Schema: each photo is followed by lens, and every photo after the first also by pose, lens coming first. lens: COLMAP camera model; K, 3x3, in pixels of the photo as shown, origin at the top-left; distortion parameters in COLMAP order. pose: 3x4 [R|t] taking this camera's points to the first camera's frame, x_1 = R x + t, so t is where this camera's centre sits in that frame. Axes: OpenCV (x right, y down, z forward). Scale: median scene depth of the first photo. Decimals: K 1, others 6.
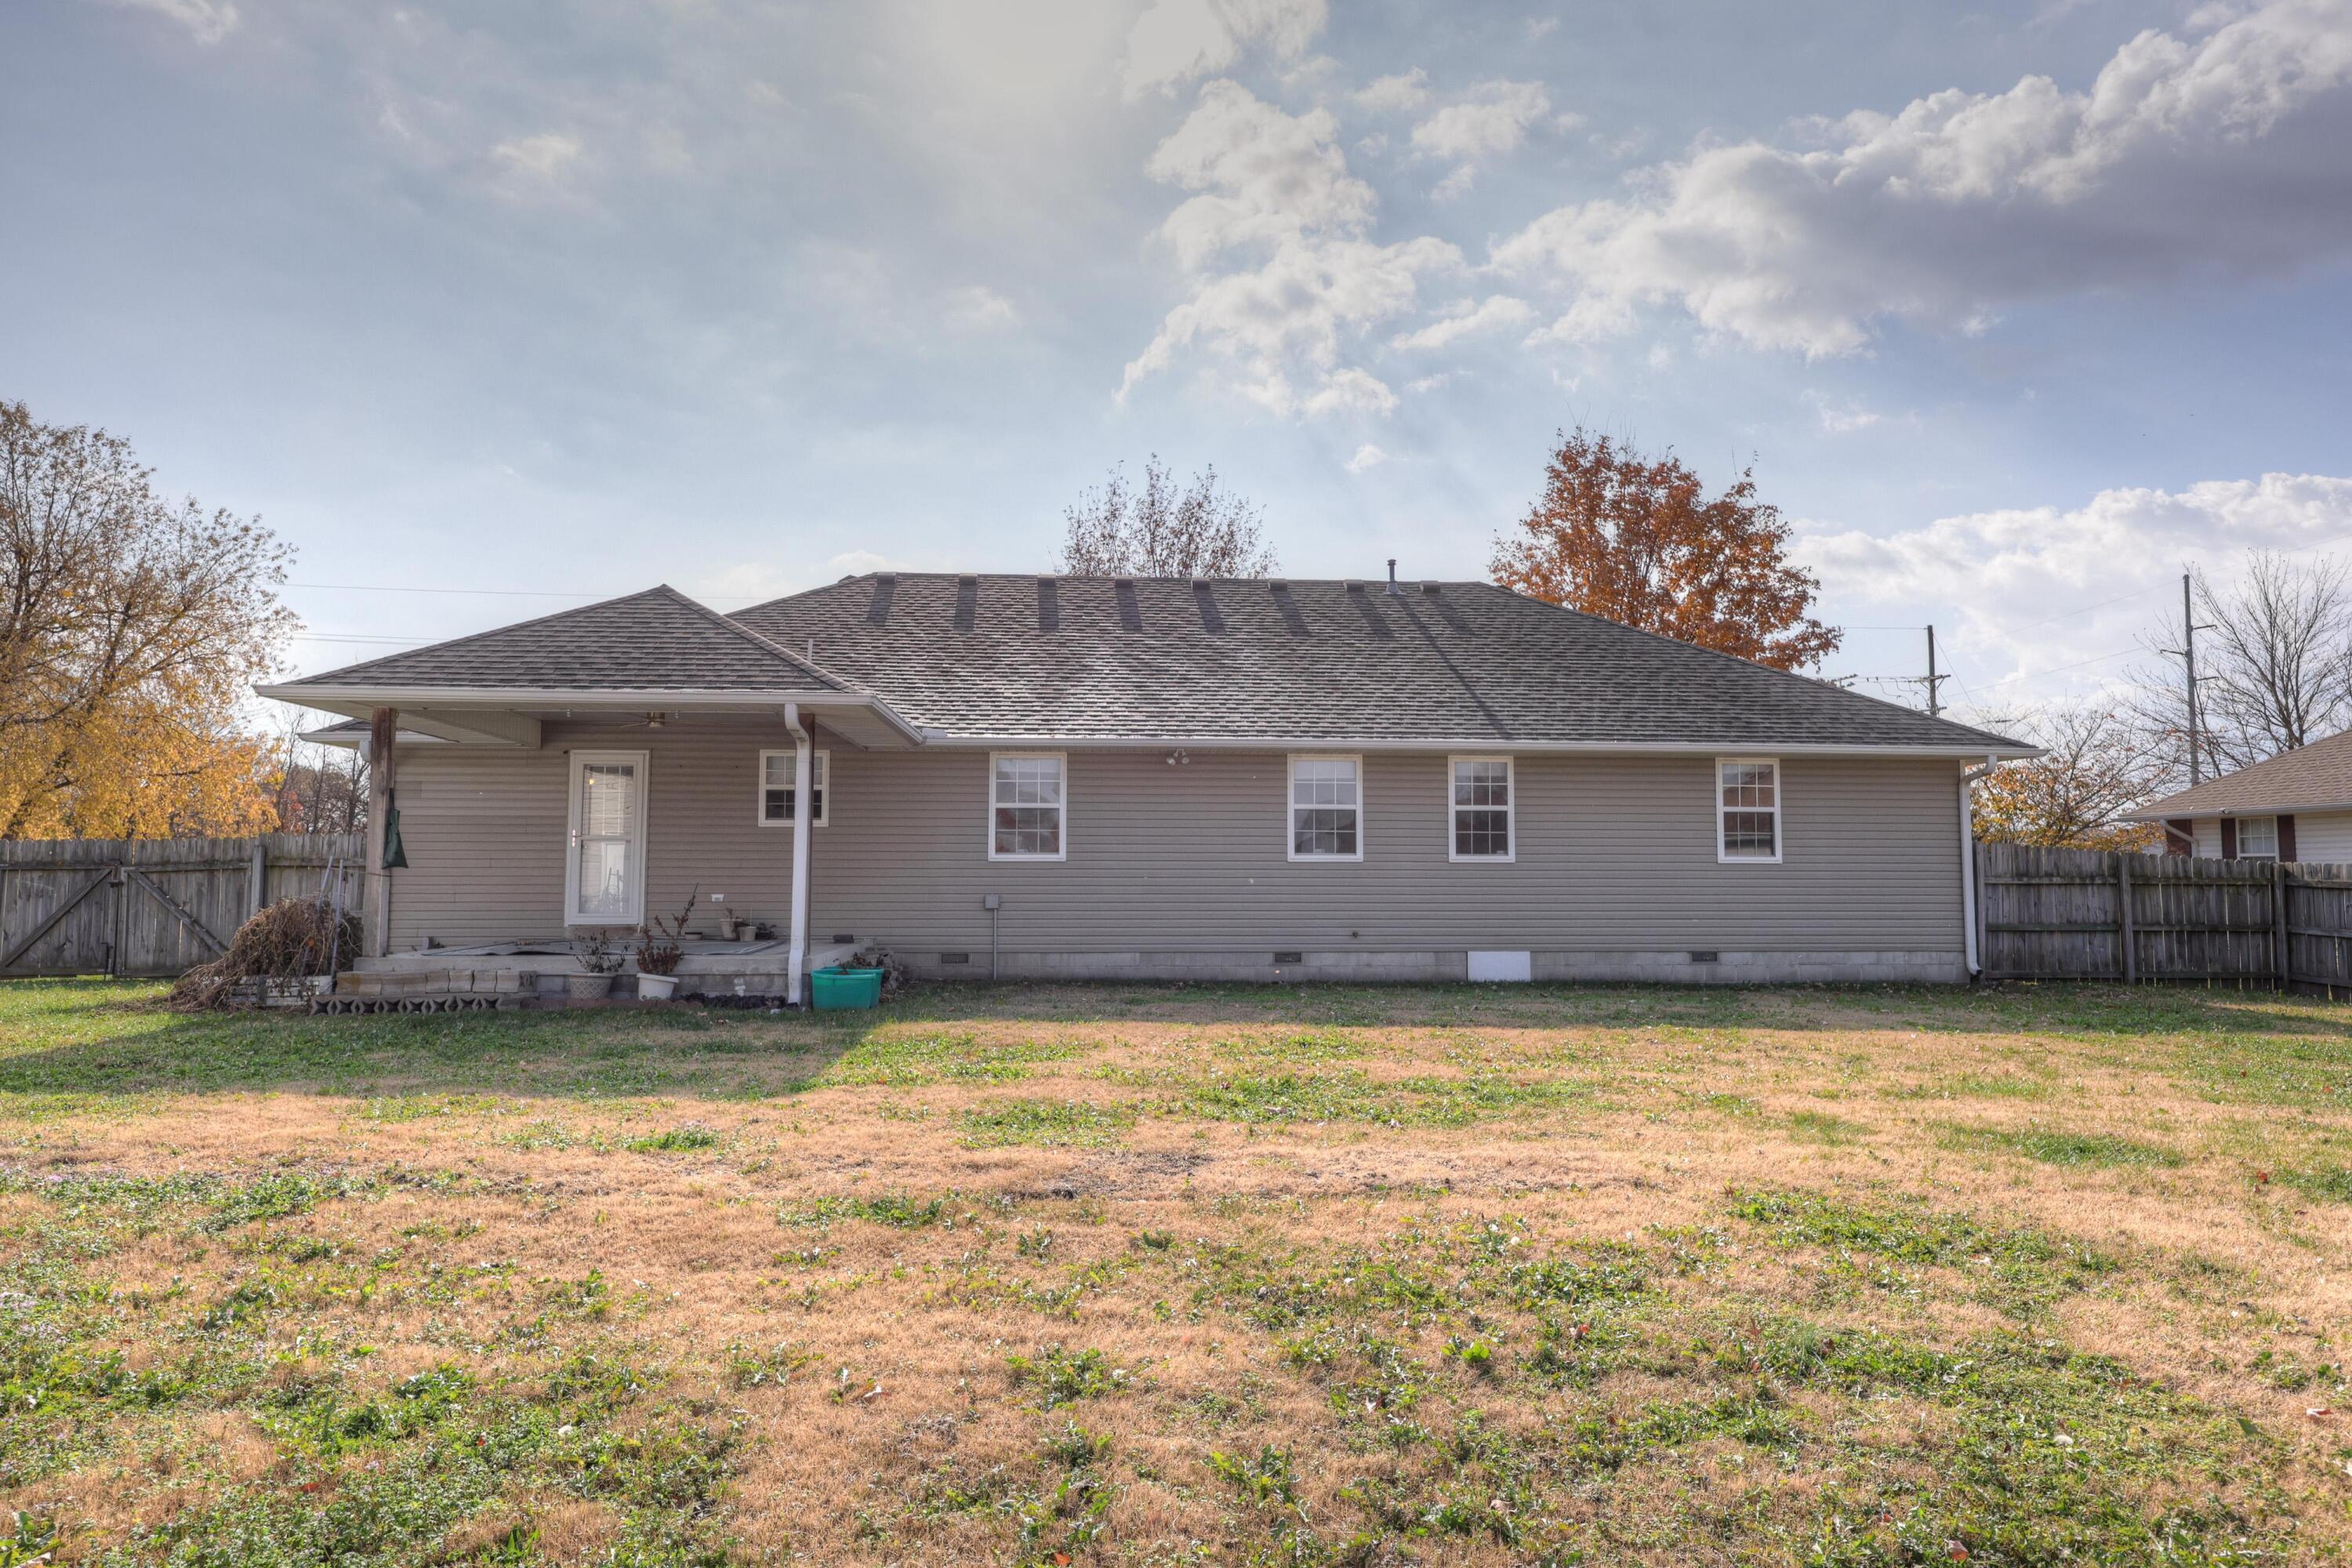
lens RADIAL K [[1411.0, 0, 1176.0], [0, 1411.0, 784.0], [0, 0, 1]] dist [0.000549, -0.000841]
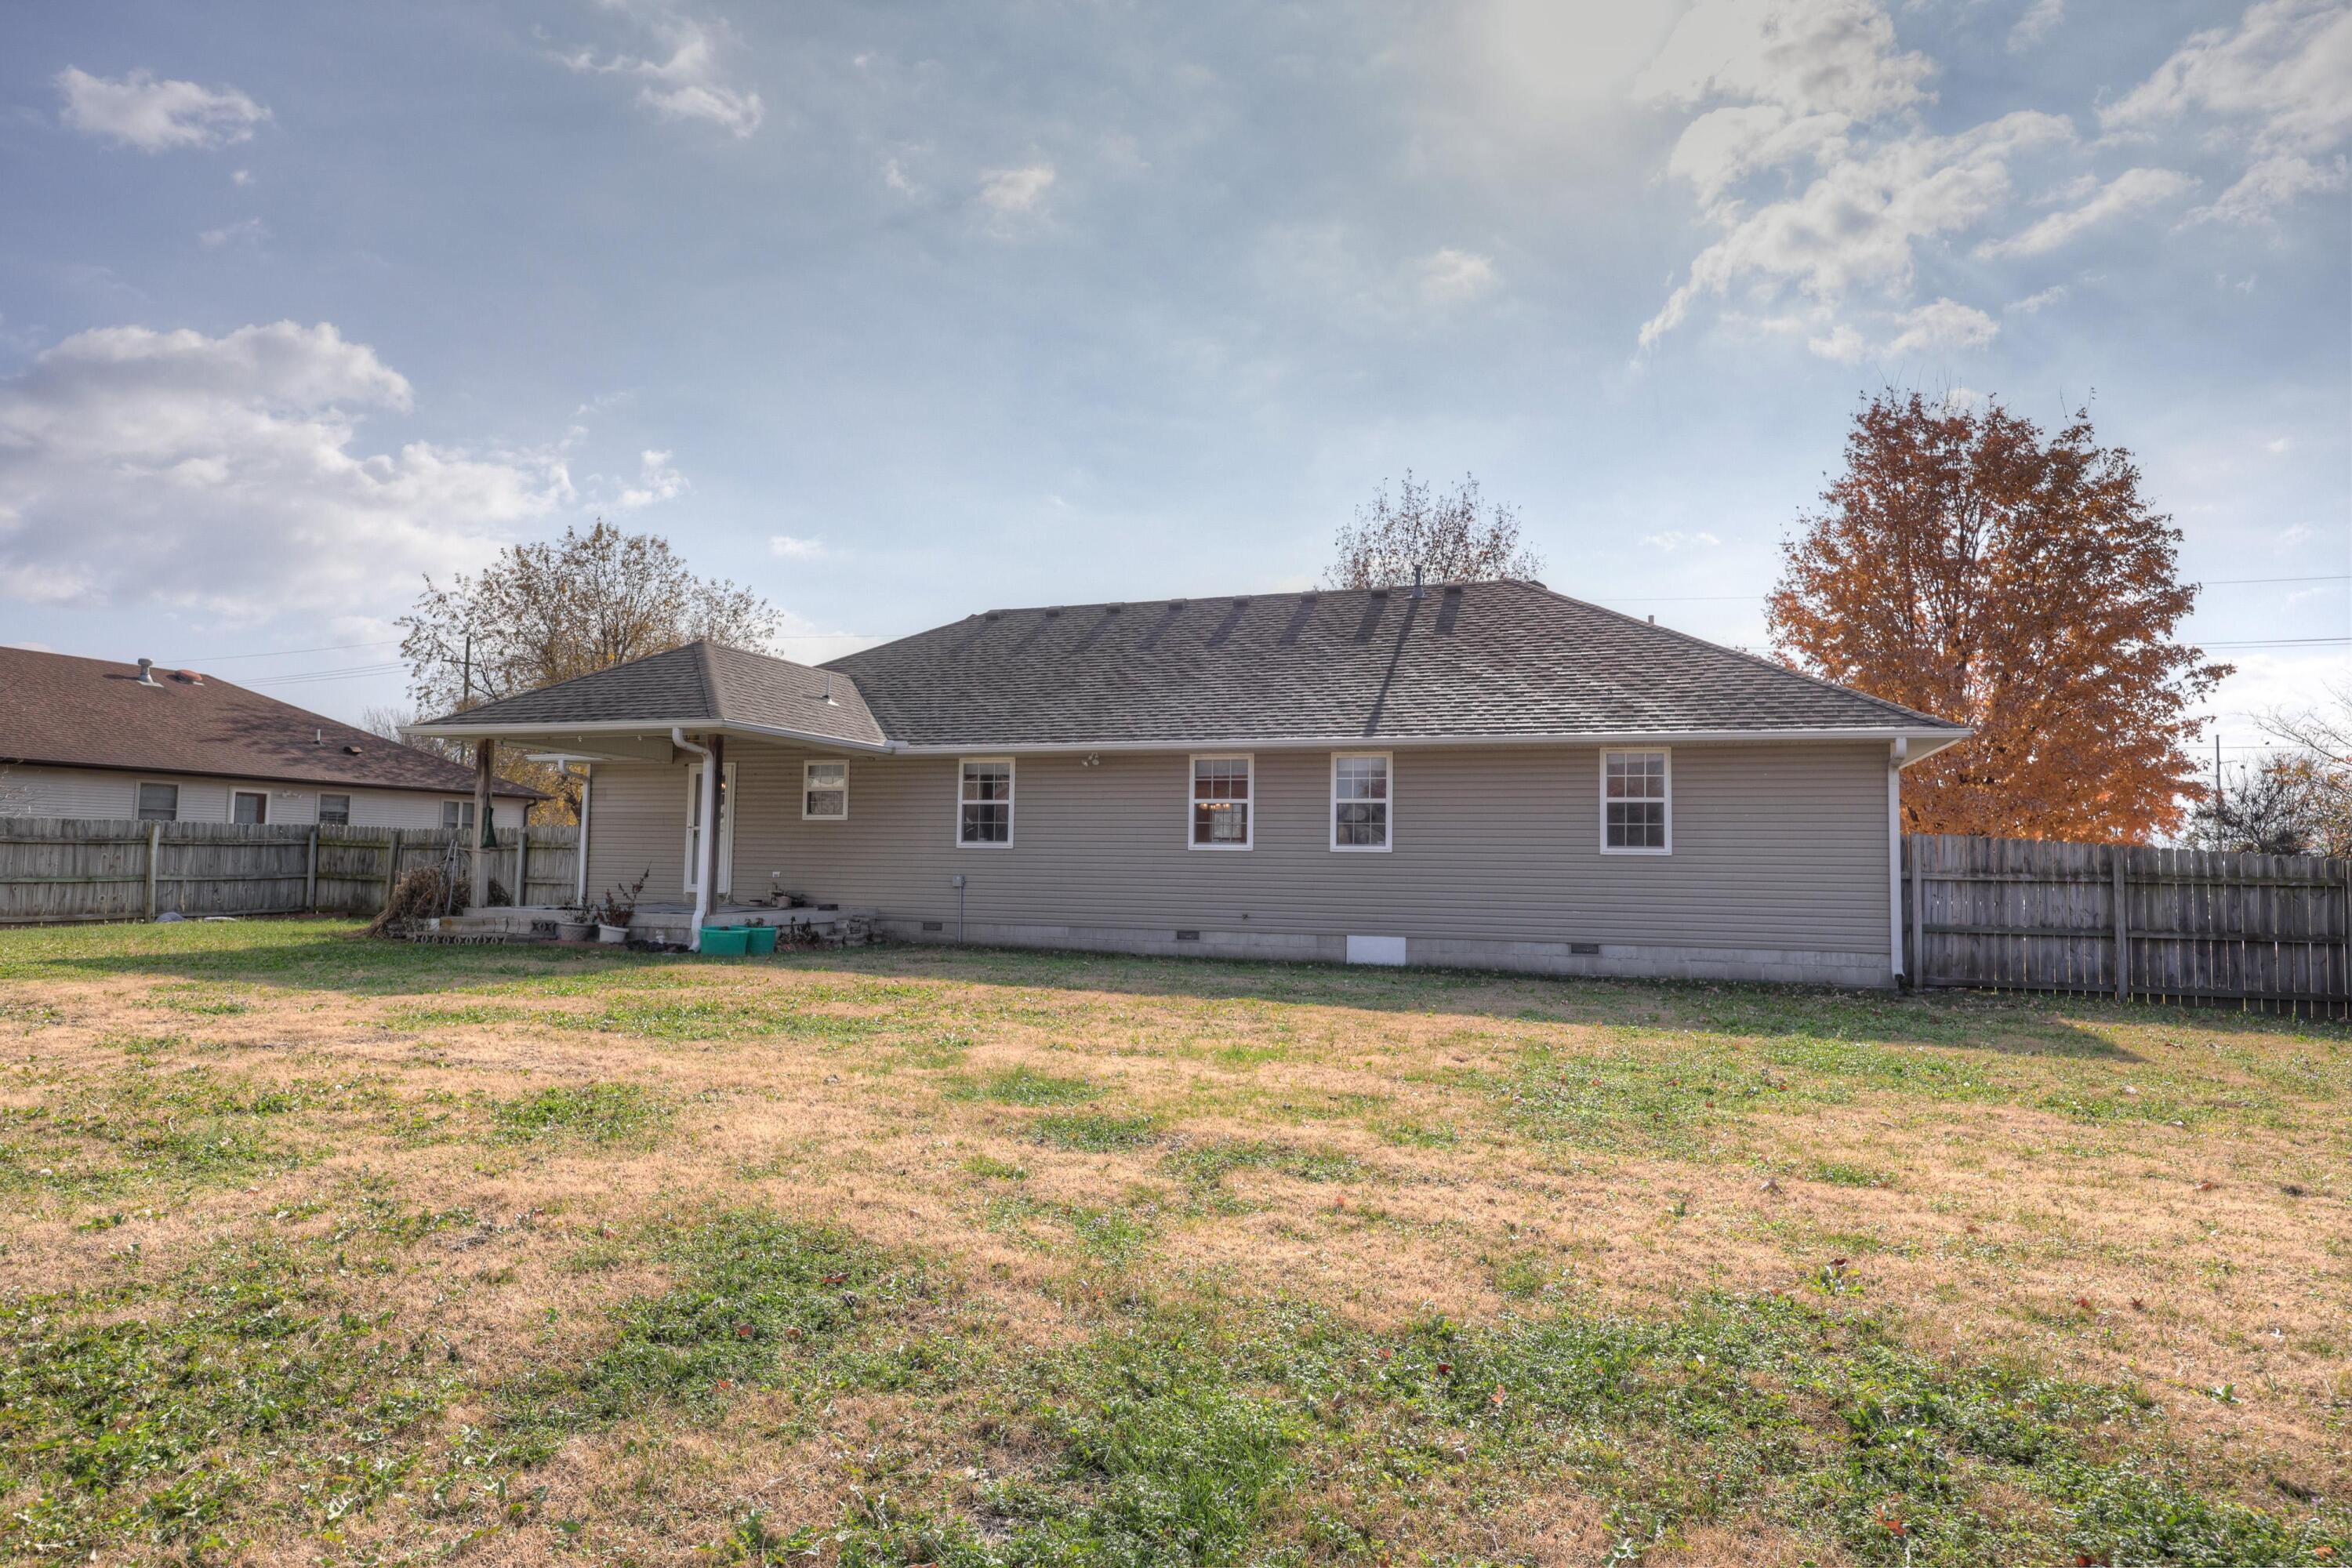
lens RADIAL K [[1336.5, 0, 1176.0], [0, 1336.5, 784.0], [0, 0, 1]] dist [-0.020164, 0.000919]
pose [[0.902602, -0.014645, -0.430226, 0.505543], [0.015760, 0.999875, -0.000971, 0.002644], [0.430186, -0.005904, 0.902721, 0.028889]]
